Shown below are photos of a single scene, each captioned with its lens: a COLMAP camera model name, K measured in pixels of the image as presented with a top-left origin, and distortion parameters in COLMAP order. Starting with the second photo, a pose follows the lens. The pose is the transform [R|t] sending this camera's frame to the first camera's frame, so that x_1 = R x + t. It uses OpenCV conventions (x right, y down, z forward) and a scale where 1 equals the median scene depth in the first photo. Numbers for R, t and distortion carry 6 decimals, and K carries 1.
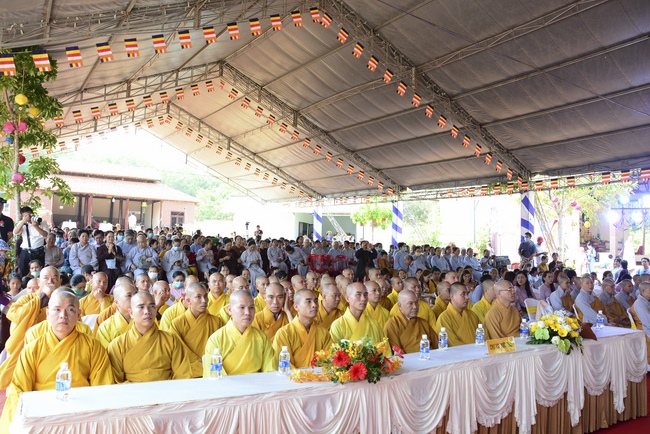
lens RADIAL K [[512.7, 0, 327.8], [0, 512.7, 217.7], [0, 0, 1]] dist [0.001829, 0.002878]
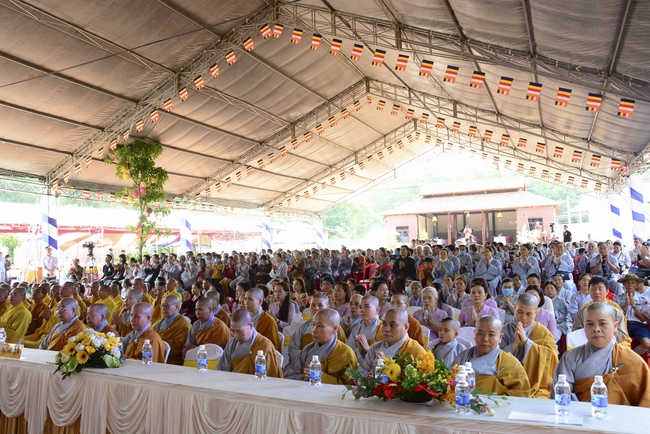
lens RADIAL K [[512.7, 0, 327.8], [0, 512.7, 217.7], [0, 0, 1]] dist [0.001829, 0.002878]
pose [[0.532896, -0.111893, -0.838750, 0.352584], [0.090998, 0.993048, -0.074662, 0.027909], [0.841273, -0.036537, 0.539374, 0.215075]]
